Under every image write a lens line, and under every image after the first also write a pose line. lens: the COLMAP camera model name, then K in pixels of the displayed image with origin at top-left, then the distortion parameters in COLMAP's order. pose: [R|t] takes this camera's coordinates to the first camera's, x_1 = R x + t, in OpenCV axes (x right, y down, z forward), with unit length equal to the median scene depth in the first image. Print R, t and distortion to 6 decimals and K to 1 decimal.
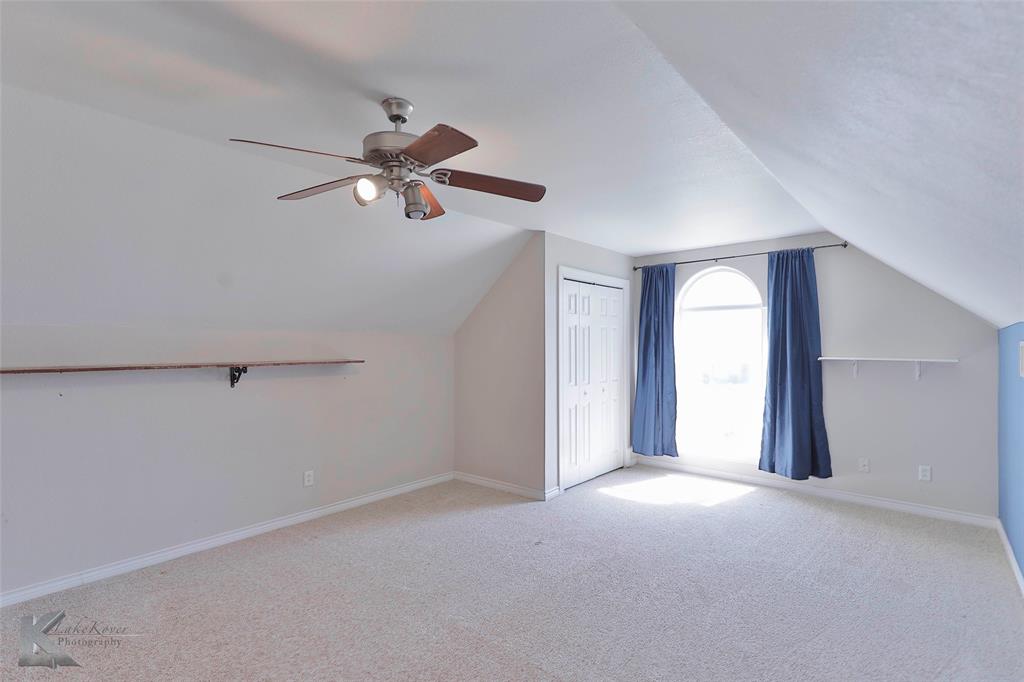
lens RADIAL K [[493.0, 0, 509.2], [0, 493.0, 343.9], [0, 0, 1]] dist [0.021367, 0.000864]
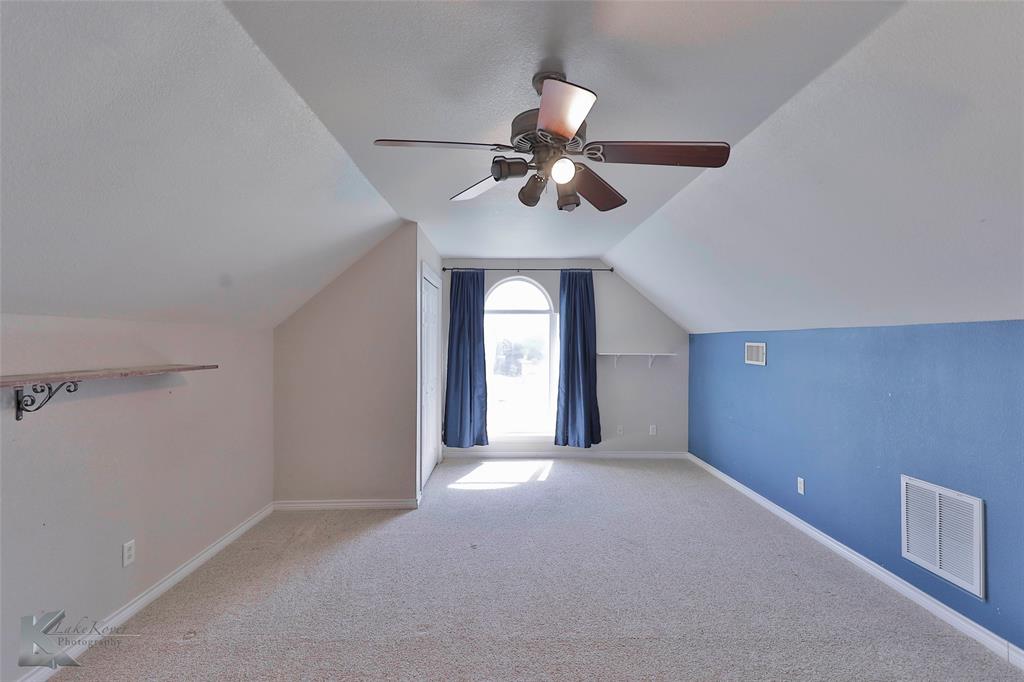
lens RADIAL K [[493.0, 0, 509.2], [0, 493.0, 343.9], [0, 0, 1]] dist [0.021367, 0.000864]
pose [[0.743412, 0.001009, 0.668833, -0.405769], [-0.005338, 0.999976, 0.004426, -0.002090], [-0.668812, -0.006860, 0.743400, 0.169533]]
